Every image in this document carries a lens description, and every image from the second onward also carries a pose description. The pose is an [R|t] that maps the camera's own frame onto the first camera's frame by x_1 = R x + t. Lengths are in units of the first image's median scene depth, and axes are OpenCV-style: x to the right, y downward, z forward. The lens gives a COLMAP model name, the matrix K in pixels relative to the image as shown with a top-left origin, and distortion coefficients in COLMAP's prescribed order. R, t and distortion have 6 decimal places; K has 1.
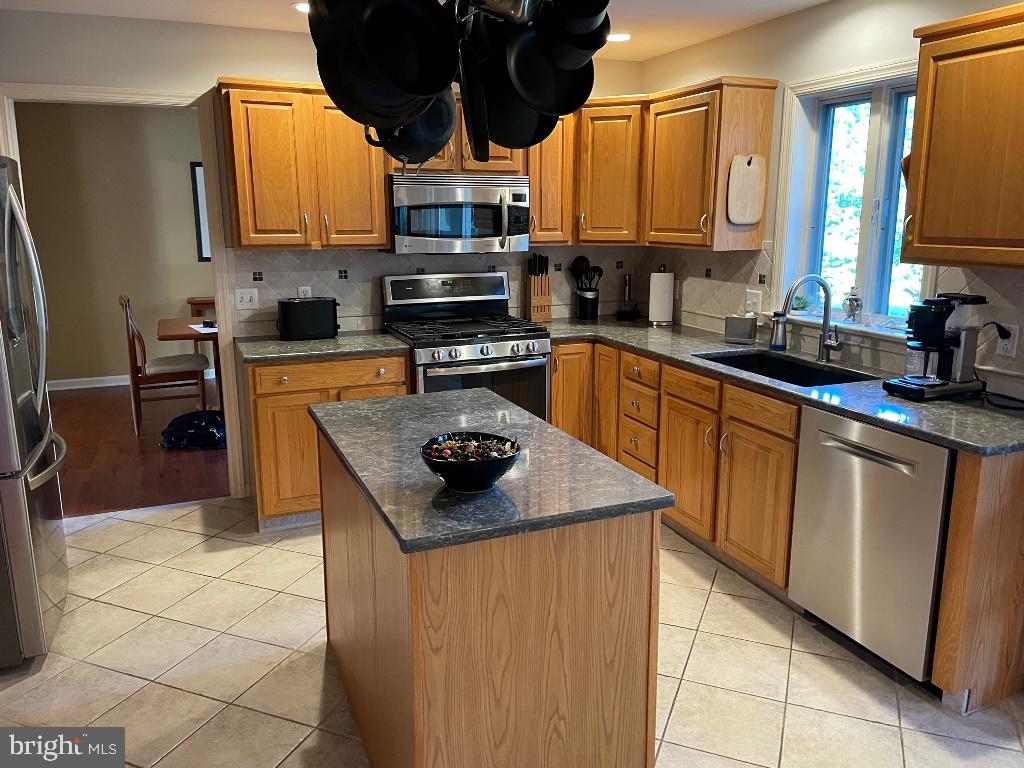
lens RADIAL K [[777.8, 0, 510.6], [0, 777.8, 358.9], [0, 0, 1]] dist [0.052368, -0.036480]
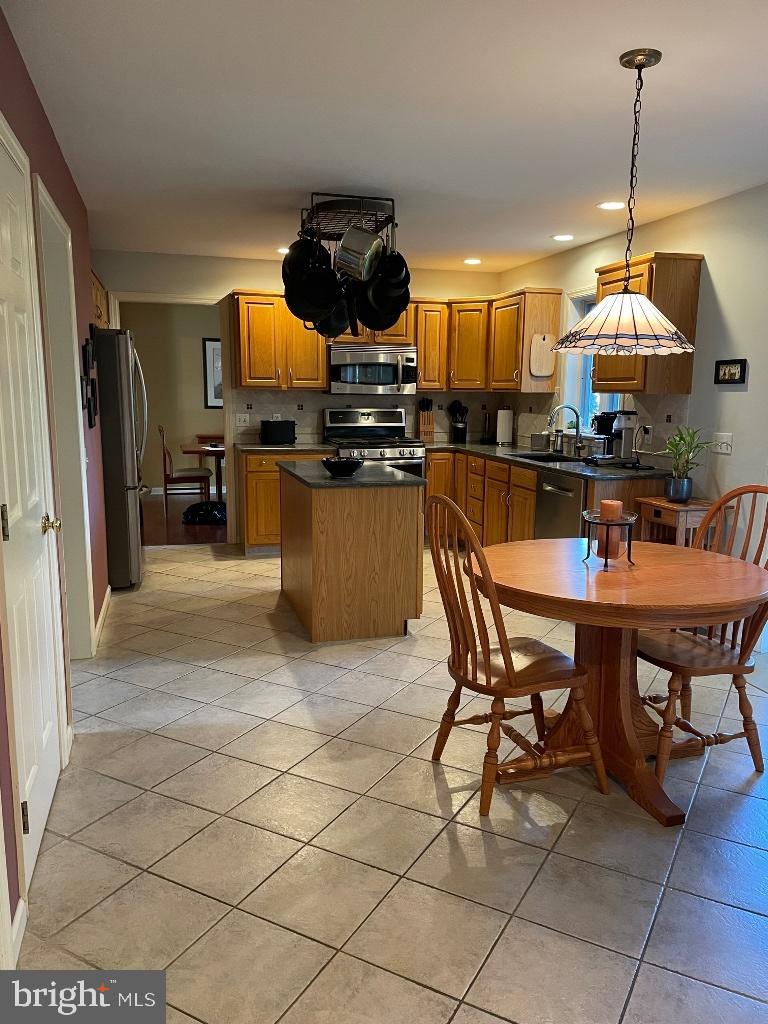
lens RADIAL K [[777.8, 0, 384.3], [0, 777.8, 514.4], [0, 0, 1]] dist [0.052368, -0.036480]
pose [[0.992181, 0.031387, -0.120799, 0.167380], [-0.034605, 0.999097, -0.024635, 0.155163], [0.119917, 0.028623, 0.992371, -0.600922]]
